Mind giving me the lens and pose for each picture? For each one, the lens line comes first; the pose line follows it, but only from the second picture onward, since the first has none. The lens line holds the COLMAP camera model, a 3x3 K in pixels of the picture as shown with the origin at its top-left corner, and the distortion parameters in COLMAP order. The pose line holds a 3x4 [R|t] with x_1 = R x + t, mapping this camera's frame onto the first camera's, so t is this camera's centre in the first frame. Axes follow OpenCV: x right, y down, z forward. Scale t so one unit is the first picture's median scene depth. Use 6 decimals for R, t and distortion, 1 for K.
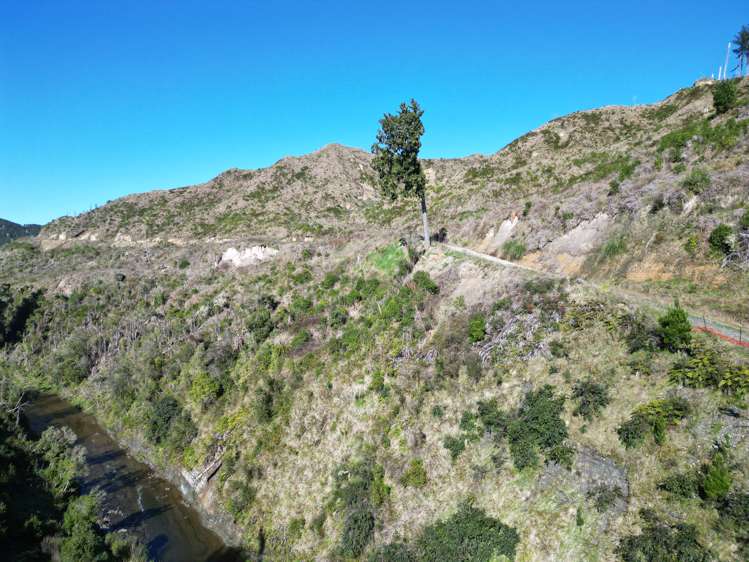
lens RADIAL K [[522.9, 0, 376.3], [0, 522.9, 279.4], [0, 0, 1]] dist [0.081258, -0.082975]
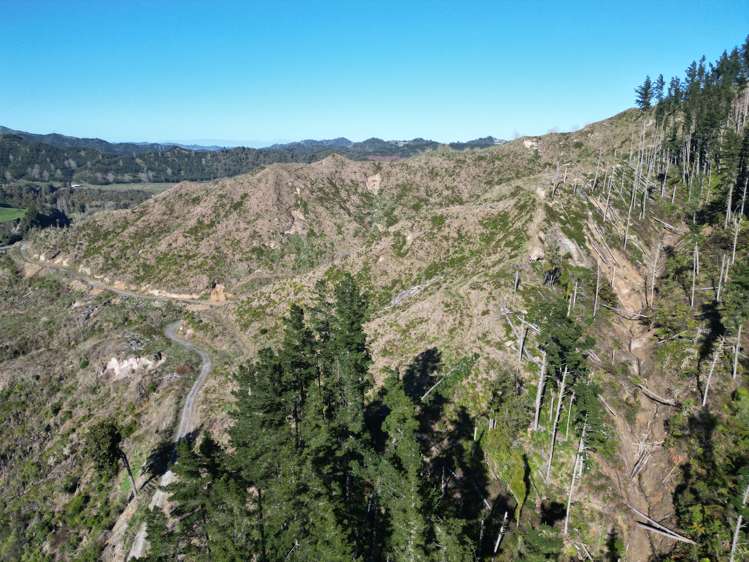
lens RADIAL K [[522.9, 0, 376.3], [0, 522.9, 279.4], [0, 0, 1]] dist [0.081258, -0.082975]
pose [[0.995641, 0.022601, -0.090485, 0.274998], [-0.004127, 0.979921, 0.199345, -0.294718], [0.093174, -0.198103, 0.975743, -0.097724]]
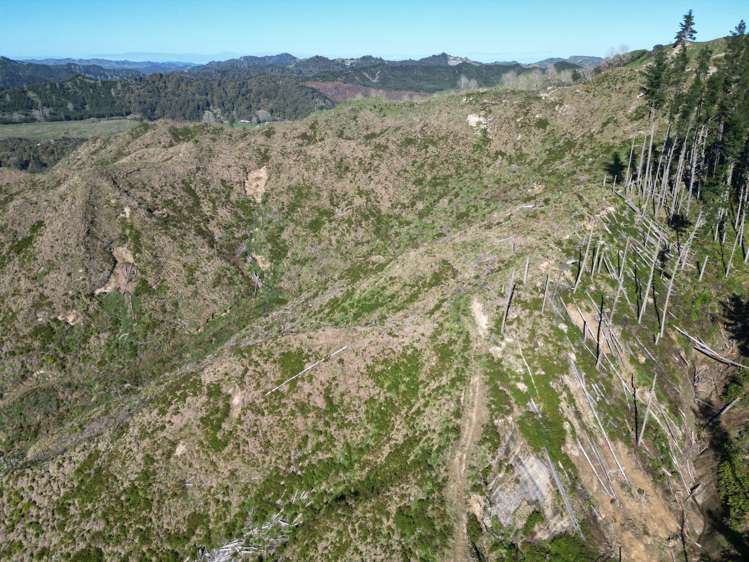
lens RADIAL K [[522.9, 0, 376.3], [0, 522.9, 279.4], [0, 0, 1]] dist [0.081258, -0.082975]
pose [[0.999919, -0.005283, -0.011543, 0.369607], [0.008901, 0.940110, 0.340755, -0.432650], [0.009052, -0.340830, 0.940081, 0.347601]]
